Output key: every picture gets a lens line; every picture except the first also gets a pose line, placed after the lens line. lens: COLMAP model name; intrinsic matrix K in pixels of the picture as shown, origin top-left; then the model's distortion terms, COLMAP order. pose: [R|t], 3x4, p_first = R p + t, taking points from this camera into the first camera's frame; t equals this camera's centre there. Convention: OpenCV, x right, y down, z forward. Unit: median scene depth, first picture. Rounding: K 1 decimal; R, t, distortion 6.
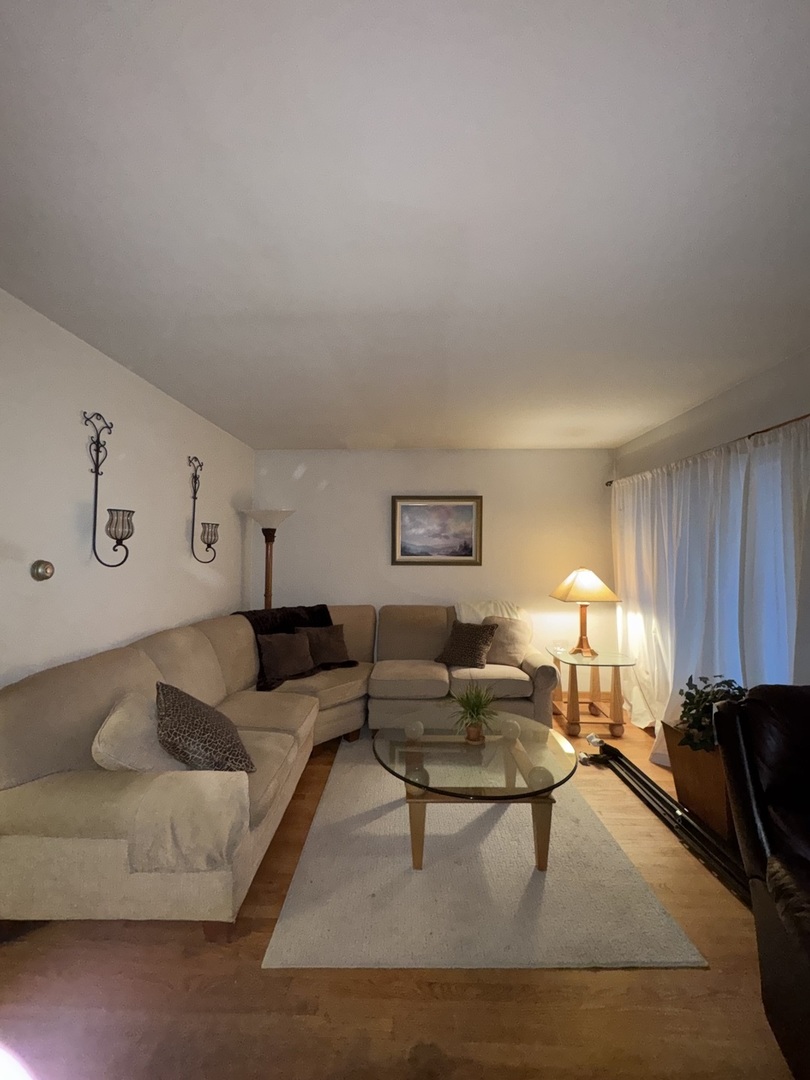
lens RADIAL K [[430.7, 0, 408.6], [0, 430.7, 542.1], [0, 0, 1]] dist [-0.000690, -0.000008]
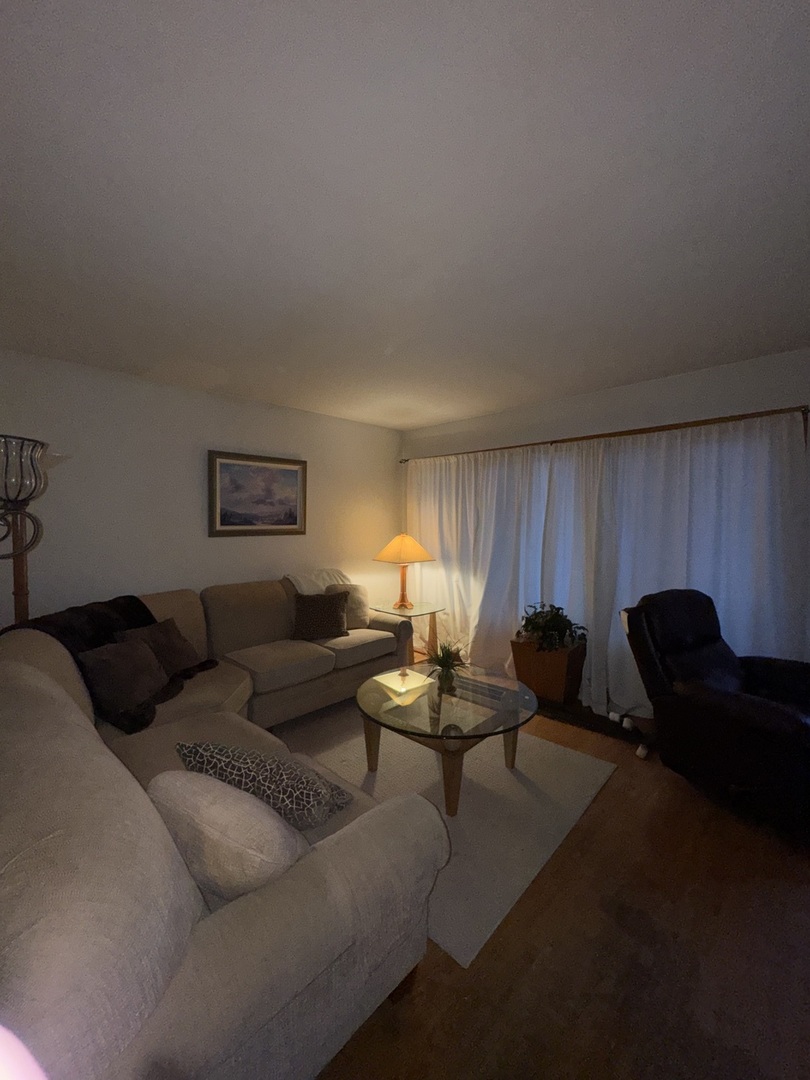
lens RADIAL K [[430.7, 0, 408.6], [0, 430.7, 542.1], [0, 0, 1]] dist [-0.000690, -0.000008]
pose [[0.679368, -0.040095, 0.732701, -0.403299], [-0.016359, 0.997430, 0.069749, 0.001007], [-0.733615, -0.059372, 0.676967, 0.192460]]
